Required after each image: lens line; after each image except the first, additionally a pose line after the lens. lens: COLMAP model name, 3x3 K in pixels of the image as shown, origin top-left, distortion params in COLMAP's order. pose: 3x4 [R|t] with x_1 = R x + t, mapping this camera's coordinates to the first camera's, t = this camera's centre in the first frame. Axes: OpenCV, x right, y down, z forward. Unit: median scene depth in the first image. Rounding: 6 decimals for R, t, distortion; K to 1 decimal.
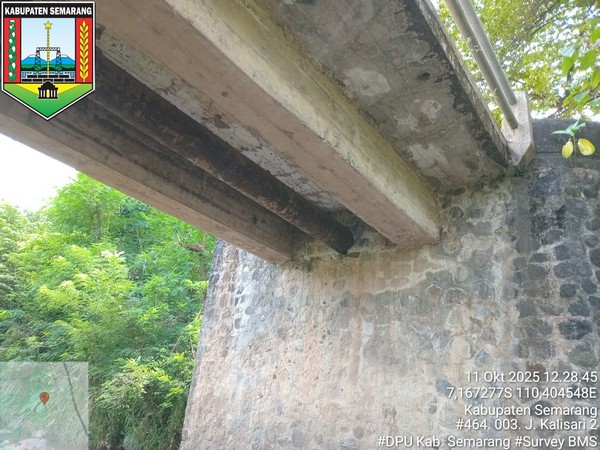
lens RADIAL K [[439.2, 0, 300.7], [0, 439.2, 226.1], [0, 0, 1]] dist [0.013390, -0.017211]
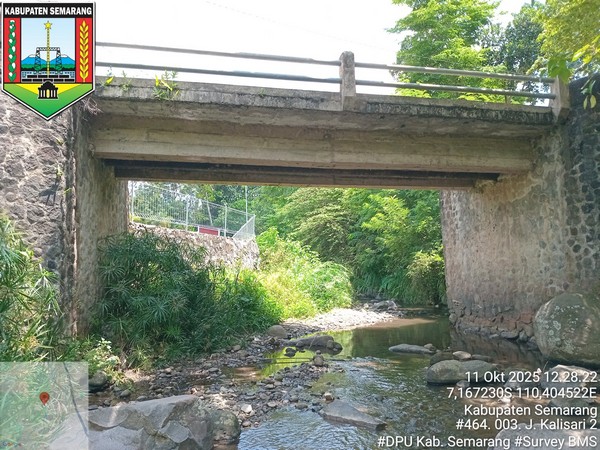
lens RADIAL K [[439.2, 0, 300.0], [0, 439.2, 224.8], [0, 0, 1]] dist [0.013390, -0.017211]
pose [[0.739937, -0.201086, -0.641917, 0.749744], [0.354756, 0.927432, 0.118401, -0.318034], [0.571526, -0.315333, 0.757578, -1.031772]]
